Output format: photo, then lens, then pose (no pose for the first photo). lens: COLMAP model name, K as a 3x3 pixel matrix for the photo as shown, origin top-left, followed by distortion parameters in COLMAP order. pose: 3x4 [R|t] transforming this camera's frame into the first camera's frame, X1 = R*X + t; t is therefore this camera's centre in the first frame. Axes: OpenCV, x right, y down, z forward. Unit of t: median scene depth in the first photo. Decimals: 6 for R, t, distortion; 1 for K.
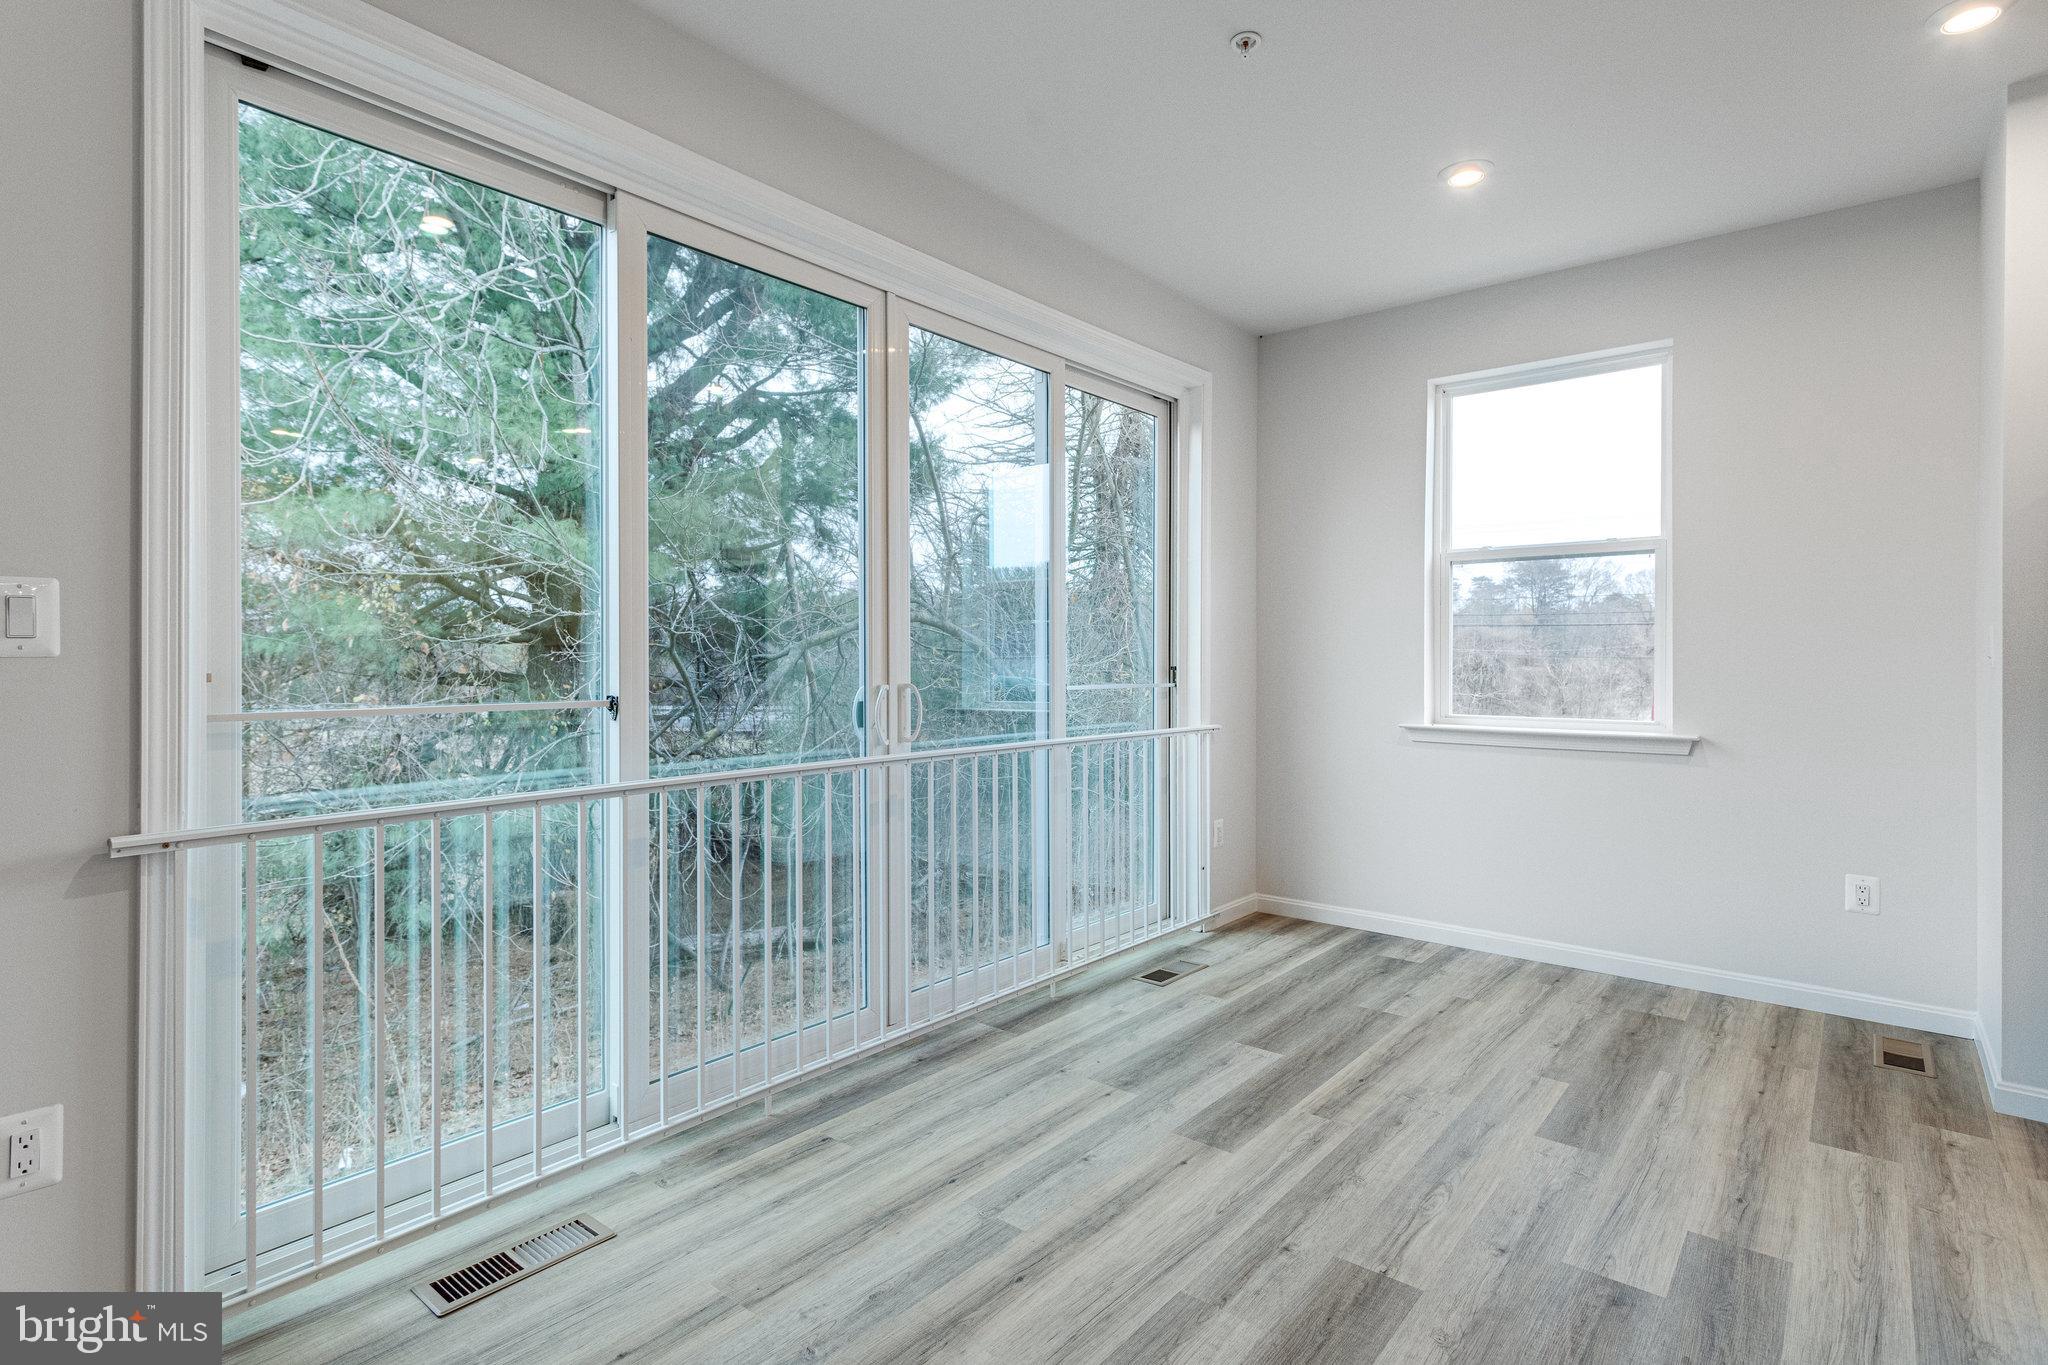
lens RADIAL K [[1005.5, 0, 1019.2], [0, 1005.5, 659.3], [0, 0, 1]] dist [0.001289, 0.000647]
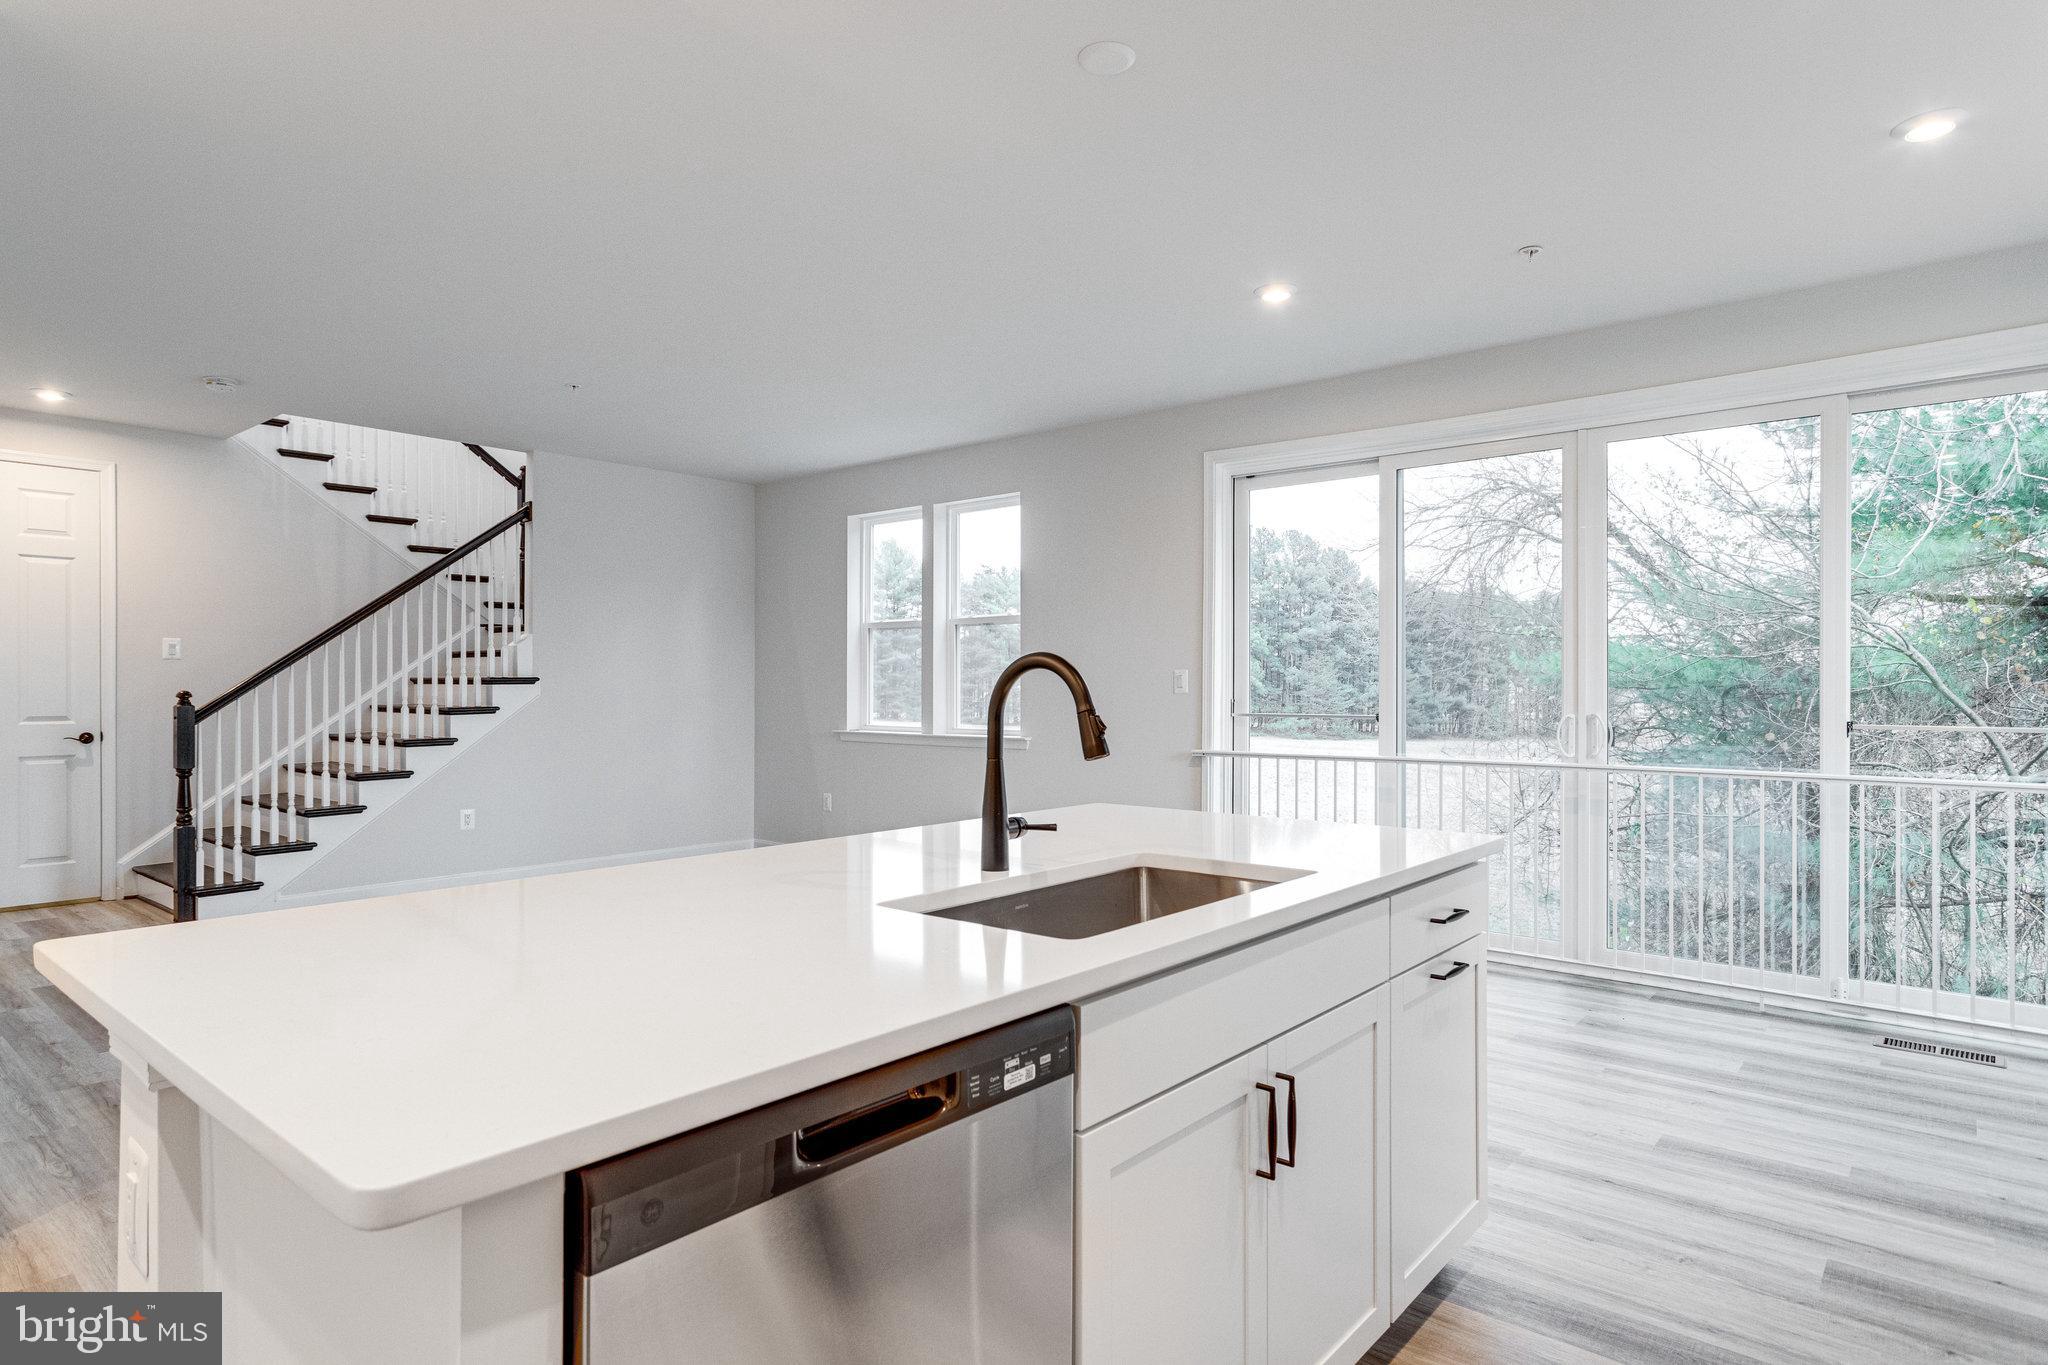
lens RADIAL K [[1125.1, 0, 1017.7], [0, 1125.1, 689.7], [0, 0, 1]] dist [0.000730, 0.000543]
pose [[-0.011206, 0.001548, -0.999936, 1.802195], [-0.000628, 0.999999, 0.001555, -0.012549], [0.999937, 0.000645, -0.011205, 0.317422]]
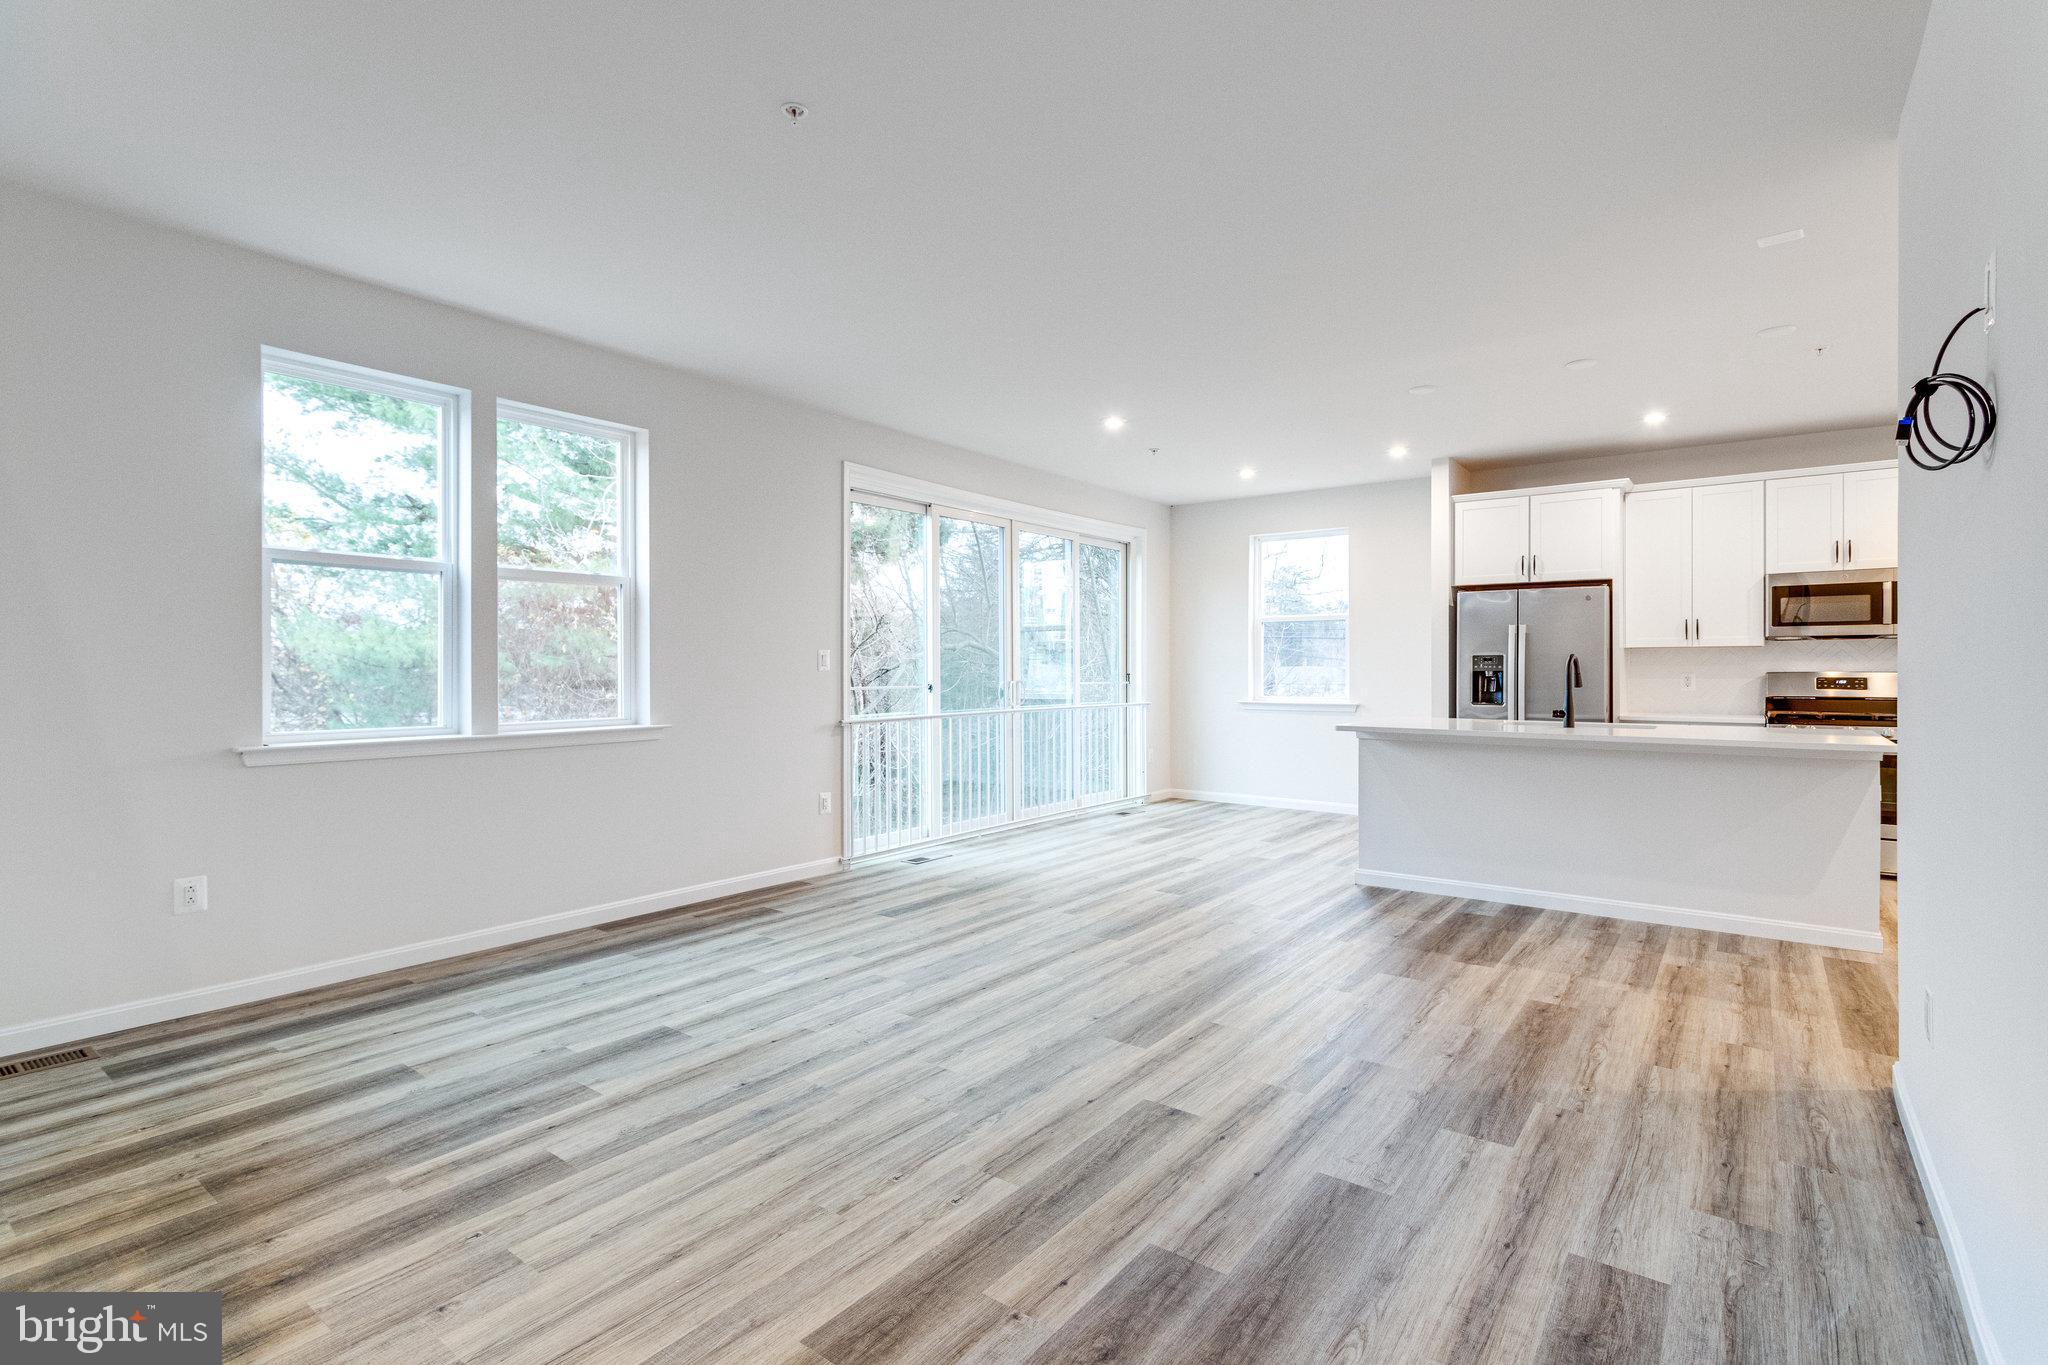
lens RADIAL K [[965.1, 0, 1029.4], [0, 965.1, 674.0], [0, 0, 1]] dist [-0.000277, 0.000065]
pose [[0.998603, -0.006080, 0.052497, -0.269535], [0.005840, 0.999972, 0.004710, -0.003154], [-0.052524, -0.004397, 0.998610, -1.694058]]
